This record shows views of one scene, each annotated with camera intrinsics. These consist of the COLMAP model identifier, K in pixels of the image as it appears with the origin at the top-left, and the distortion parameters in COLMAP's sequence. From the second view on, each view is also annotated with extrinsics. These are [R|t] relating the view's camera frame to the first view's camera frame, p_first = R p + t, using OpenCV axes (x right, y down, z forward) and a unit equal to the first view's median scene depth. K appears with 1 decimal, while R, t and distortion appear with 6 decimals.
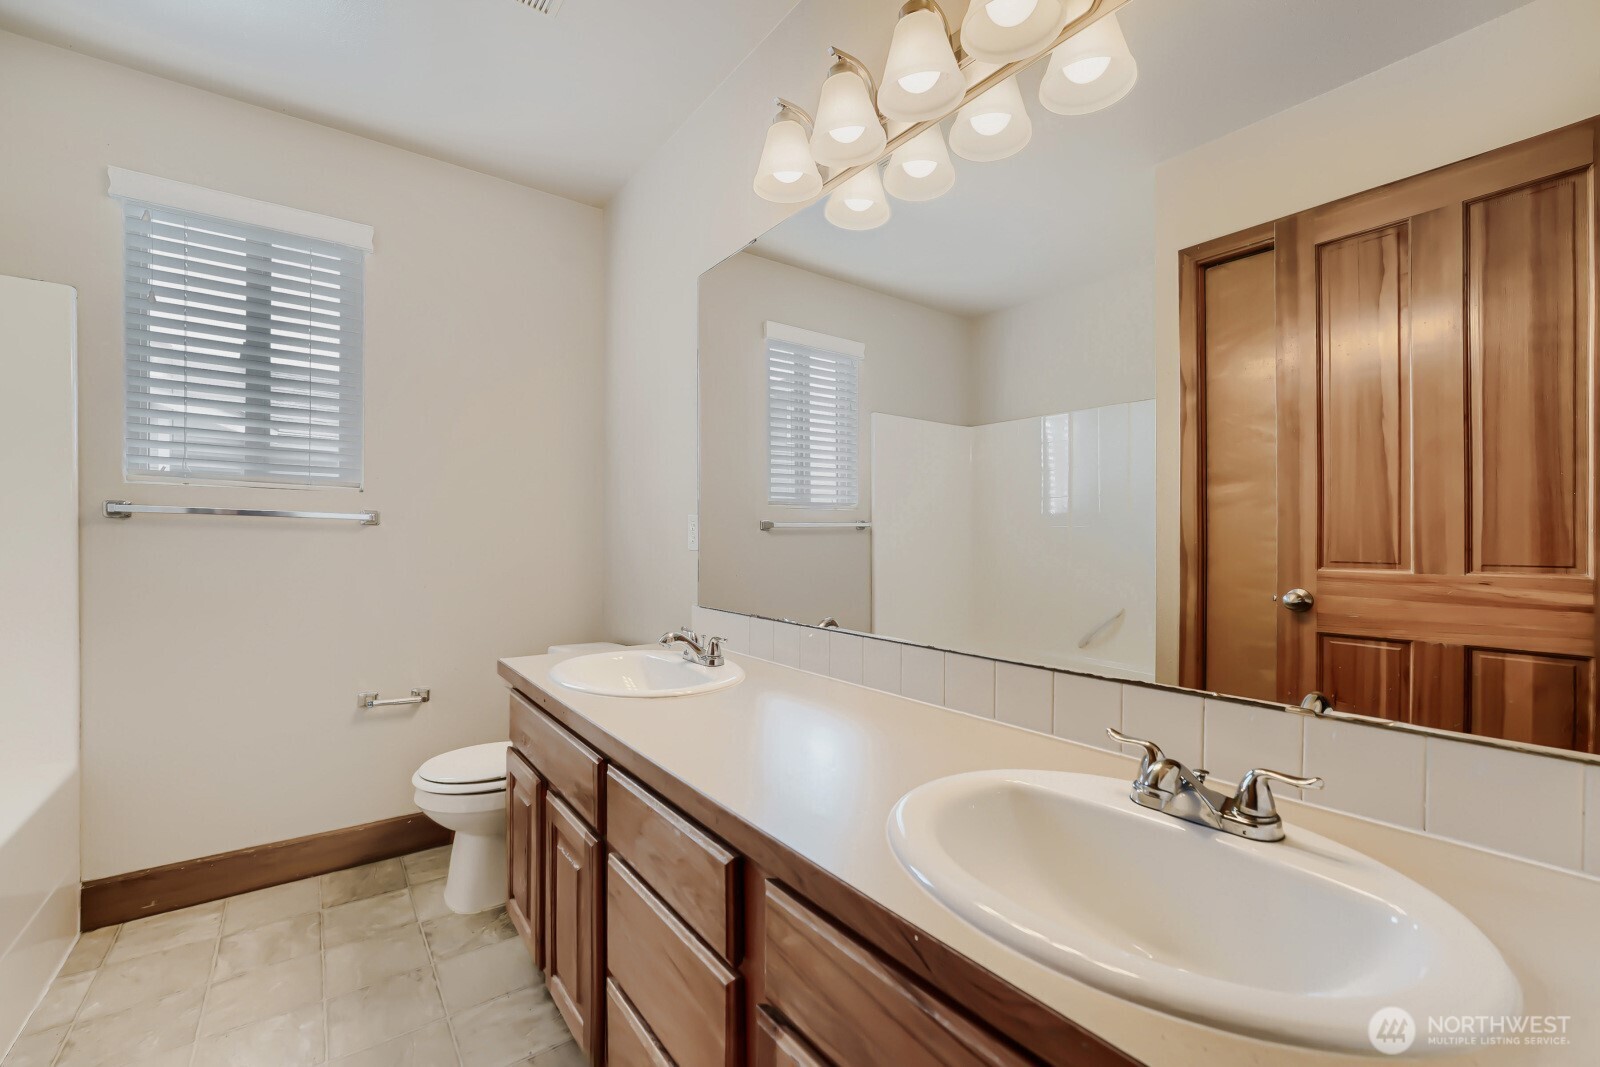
lens RADIAL K [[644.4, 0, 800.6], [0, 644.4, 539.4], [0, 0, 1]] dist [-0.014834, -0.000016]
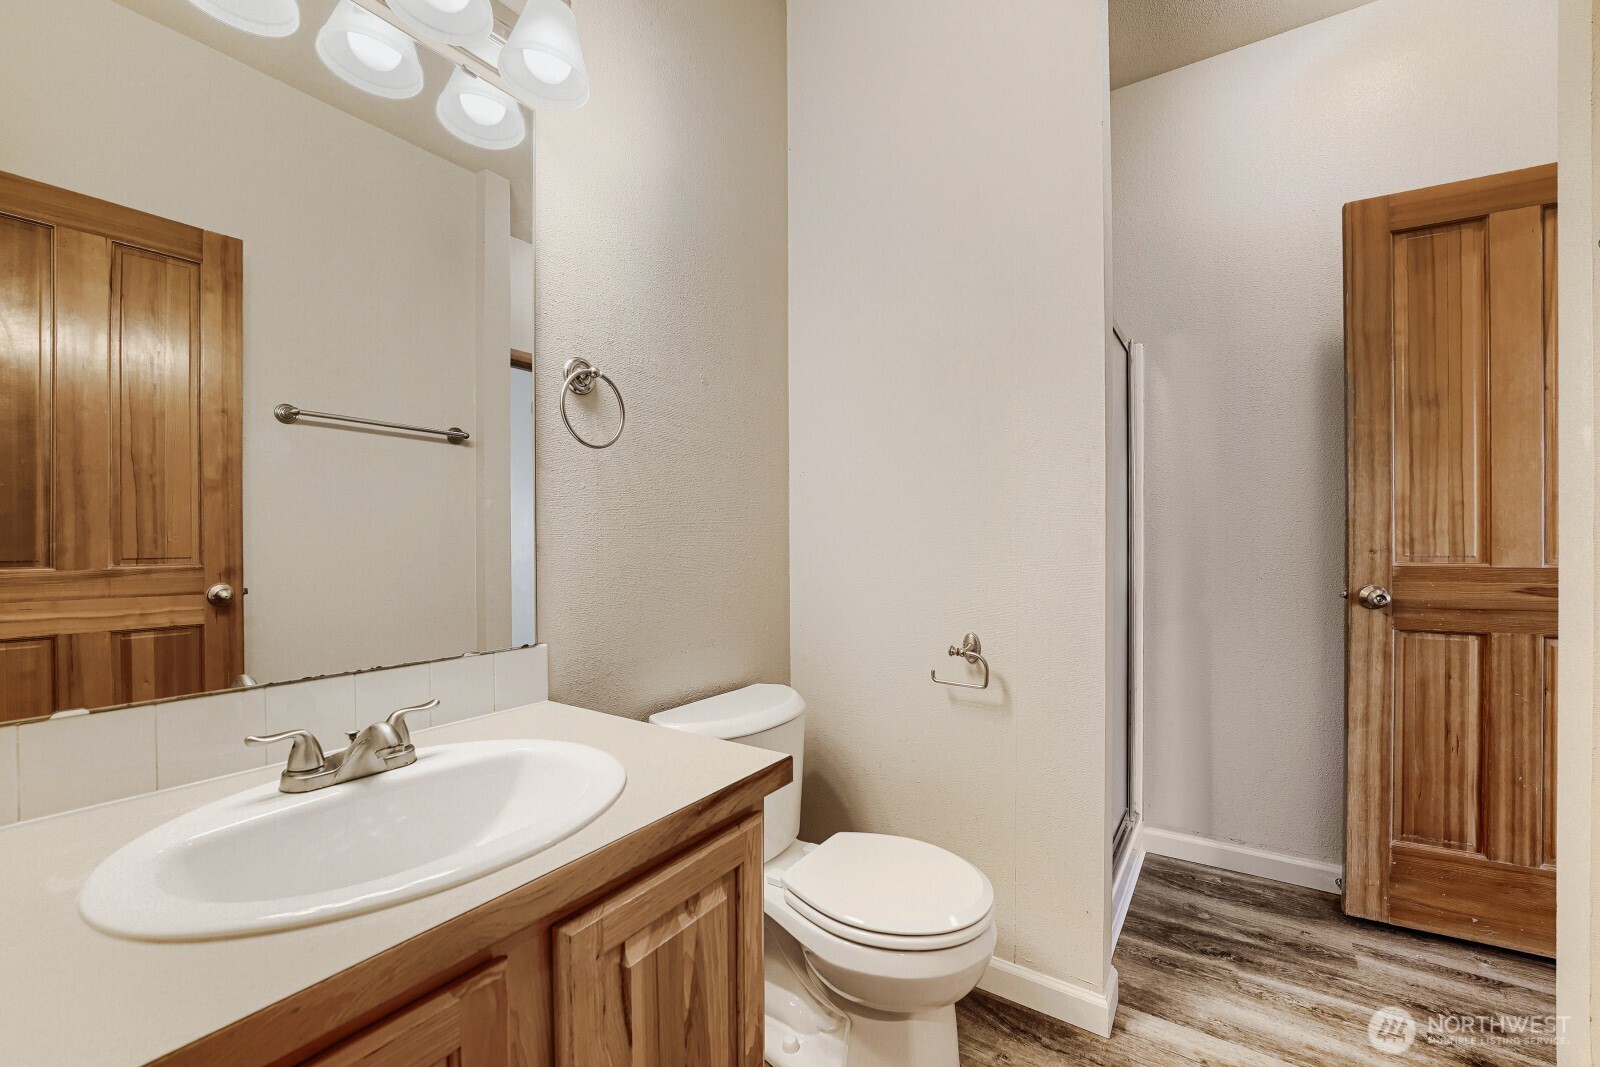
lens RADIAL K [[644.4, 0, 800.6], [0, 644.4, 539.4], [0, 0, 1]] dist [-0.014834, -0.000016]
pose [[-0.308032, -0.005378, 0.951361, -0.664171], [-0.007321, 0.999968, 0.003282, 0.022295], [-0.951348, -0.005954, -0.308061, 0.622125]]
